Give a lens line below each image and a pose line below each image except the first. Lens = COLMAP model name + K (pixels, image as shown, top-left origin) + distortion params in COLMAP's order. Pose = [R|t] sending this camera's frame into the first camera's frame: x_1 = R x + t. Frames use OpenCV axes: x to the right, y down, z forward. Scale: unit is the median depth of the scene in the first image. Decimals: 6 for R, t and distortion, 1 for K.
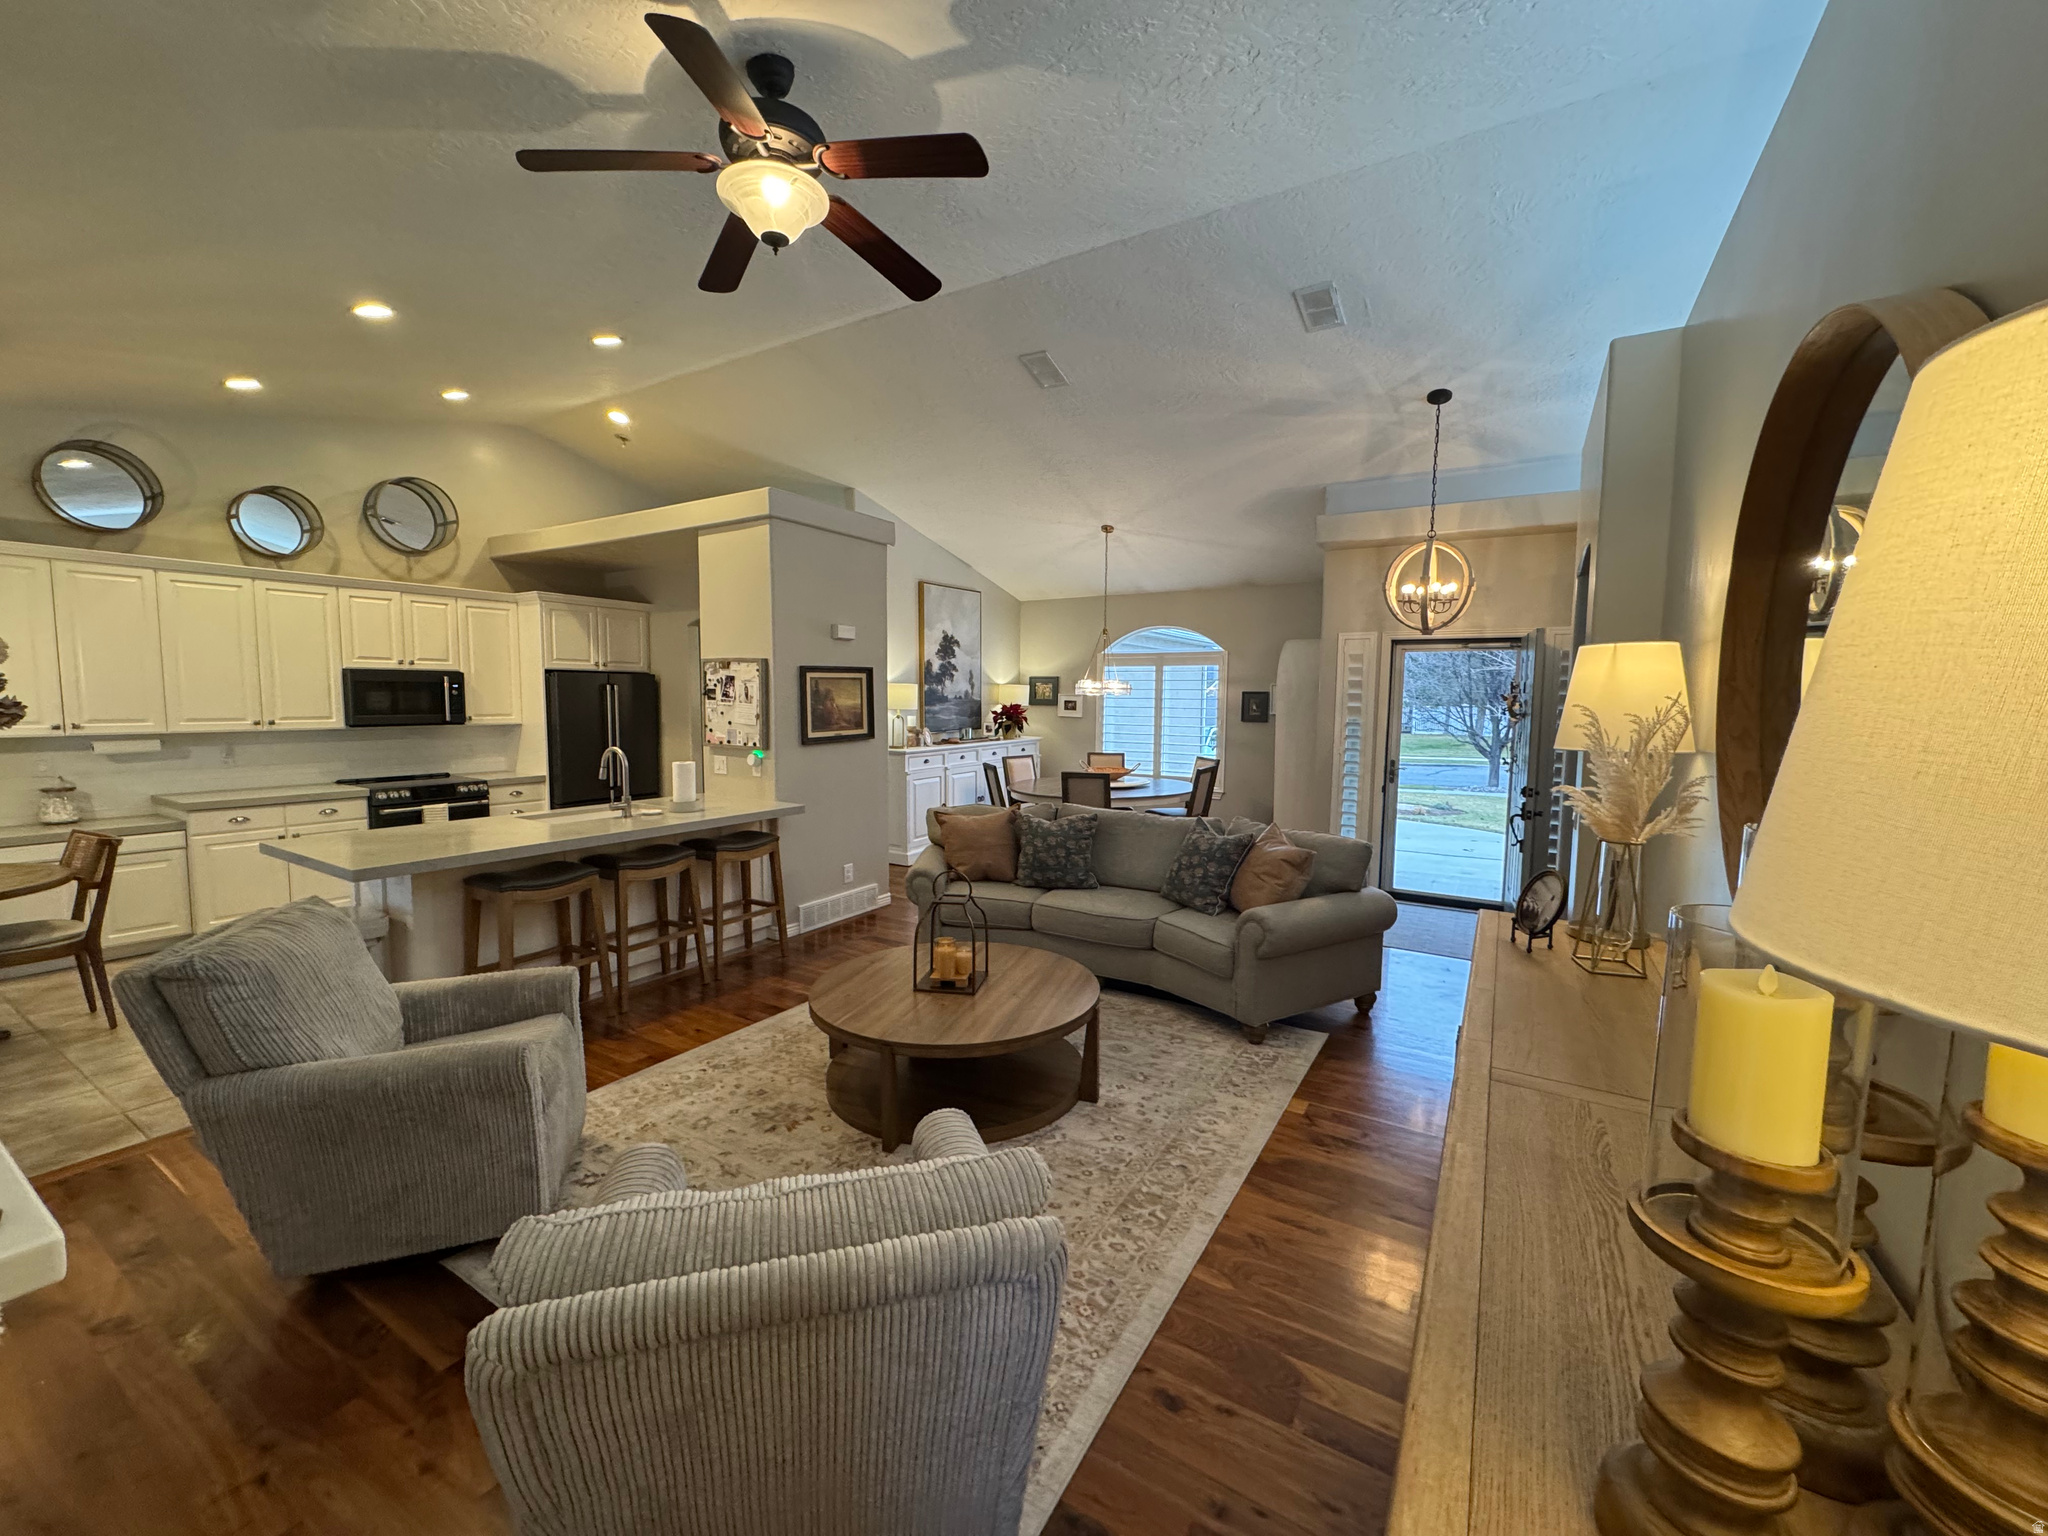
lens RADIAL K [[814.7, 0, 1022.0], [0, 814.7, 767.3], [0, 0, 1]] dist [-0.003509, 0.000798]
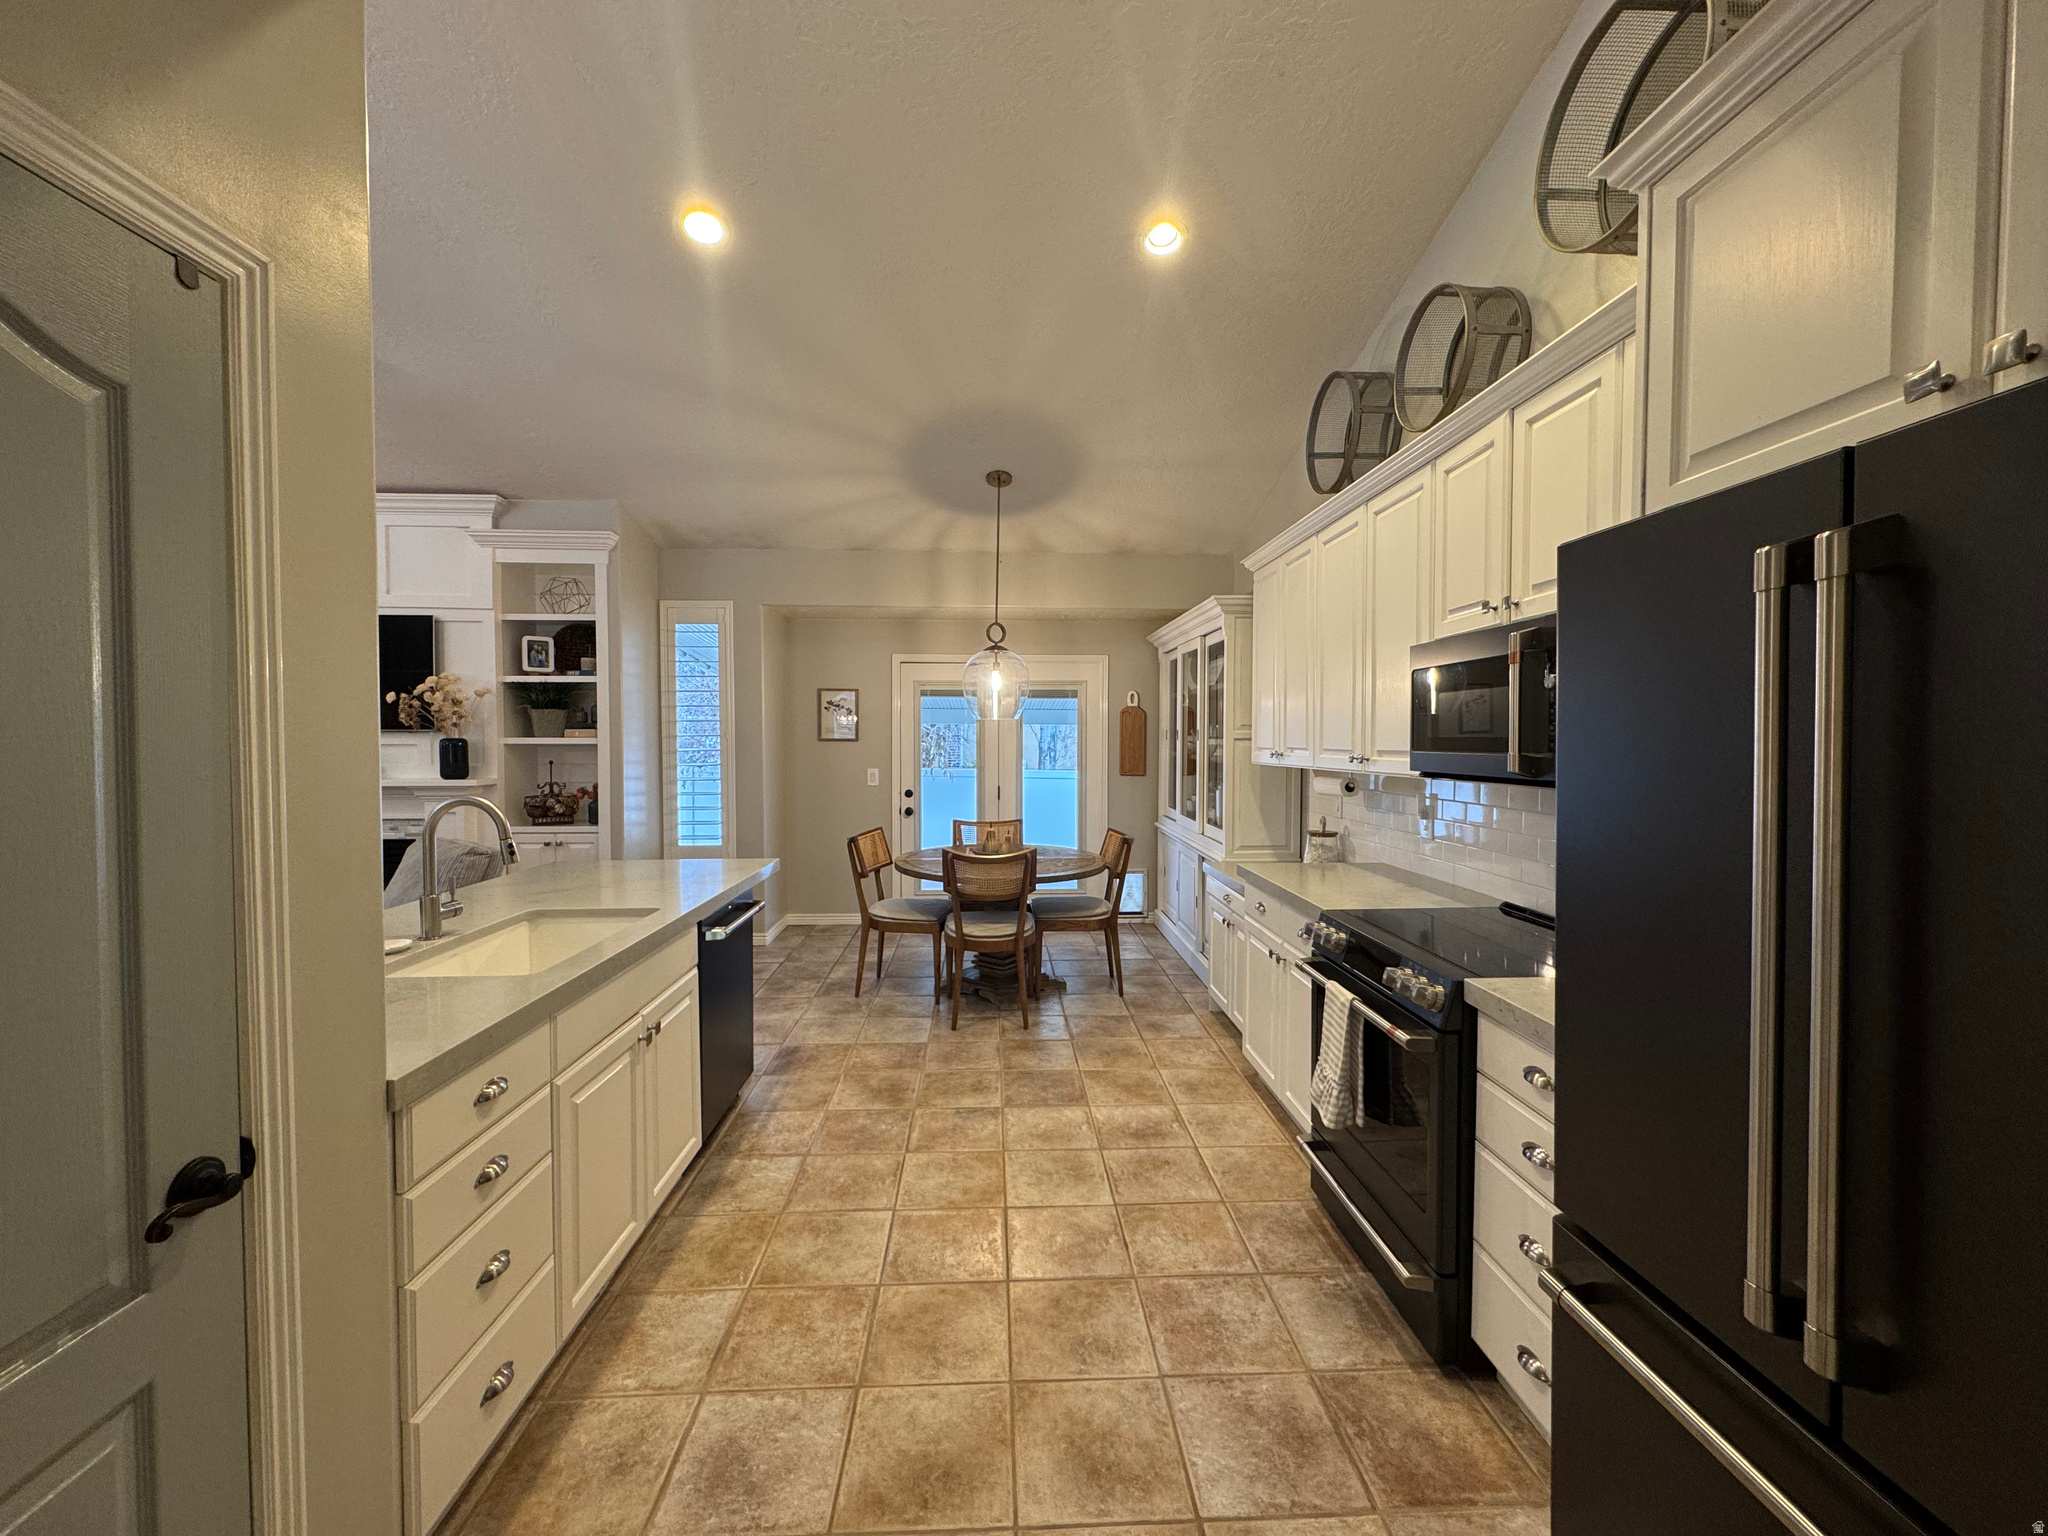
lens RADIAL K [[814.7, 0, 1019.1], [0, 814.7, 762.2], [0, 0, 1]] dist [-0.003509, 0.000798]
pose [[-0.835054, 0.005027, -0.550145, -0.430557], [-0.057285, 0.993728, 0.096032, -0.092781], [0.547178, 0.111707, -0.829529, 1.335647]]
